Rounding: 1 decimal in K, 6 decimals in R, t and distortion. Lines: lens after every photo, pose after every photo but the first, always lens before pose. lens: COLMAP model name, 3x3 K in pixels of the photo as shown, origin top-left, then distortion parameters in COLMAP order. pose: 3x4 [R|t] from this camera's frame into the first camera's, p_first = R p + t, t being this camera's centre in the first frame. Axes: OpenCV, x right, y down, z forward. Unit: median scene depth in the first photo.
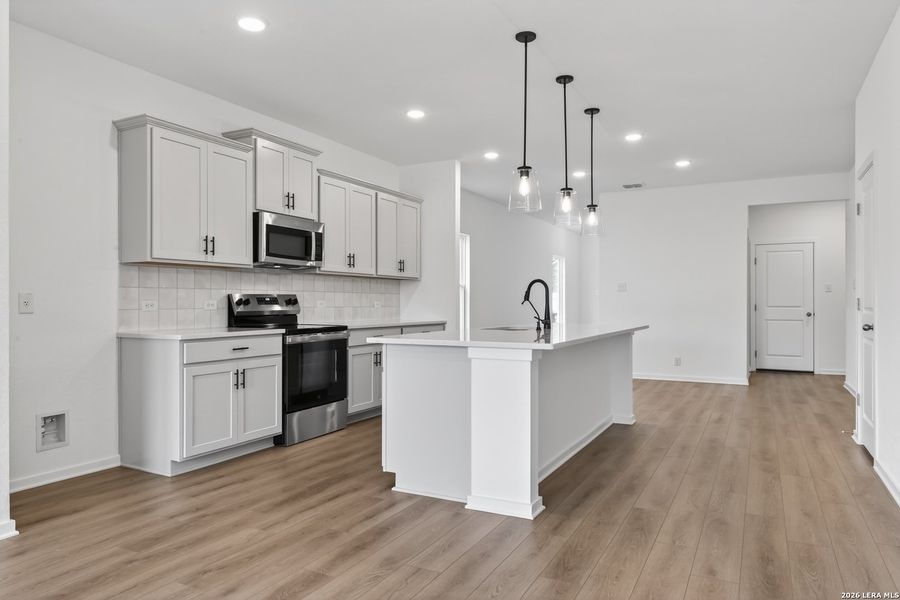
lens RADIAL K [[593.9, 0, 450.0], [0, 593.9, 300.0], [0, 0, 1]] dist [0.000325, -0.000042]
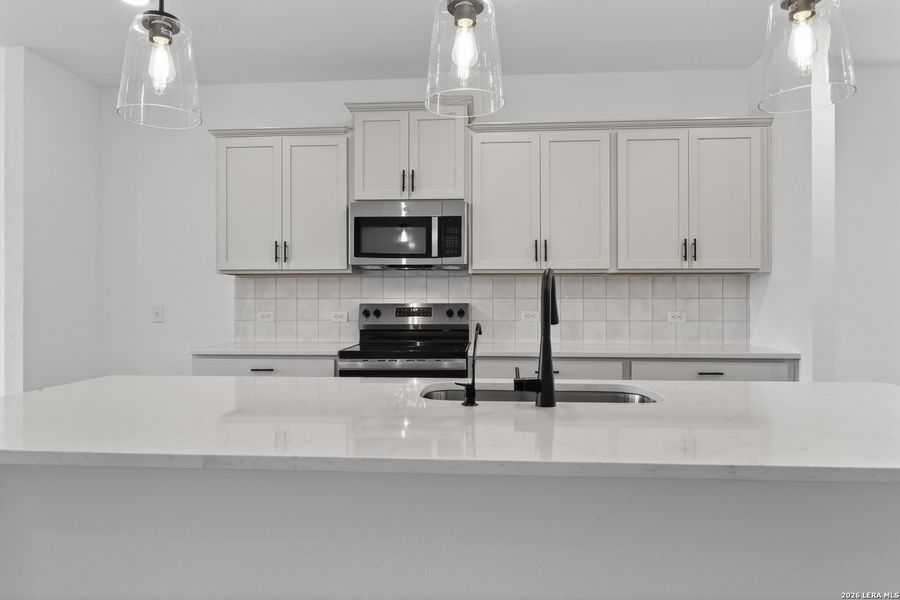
lens RADIAL K [[523.9, 0, 450.0], [0, 523.9, 300.0], [0, 0, 1]] dist [0.025508, -0.000435]
pose [[0.401734, -0.015999, -0.915617, 0.382812], [0.002887, 0.999865, -0.016204, -0.003086], [0.915752, 0.003867, 0.401726, 0.809837]]
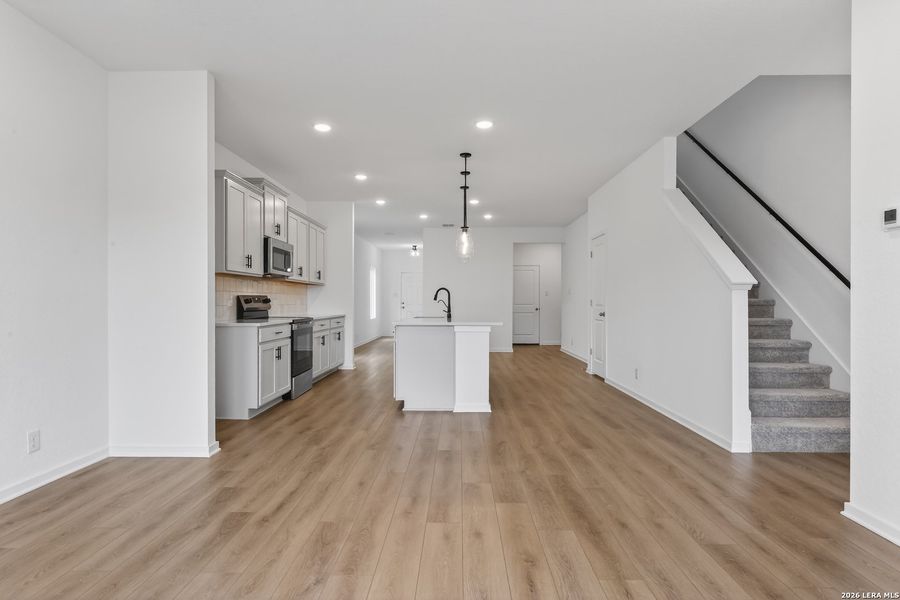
lens RADIAL K [[501.2, 0, 450.0], [0, 501.2, 300.0], [0, 0, 1]] dist [0.002612, -0.000021]
pose [[0.893474, 0.002782, 0.449106, -0.454398], [-0.003216, 0.999995, 0.000204, -0.000864], [-0.449103, -0.001627, 0.893479, -0.260276]]
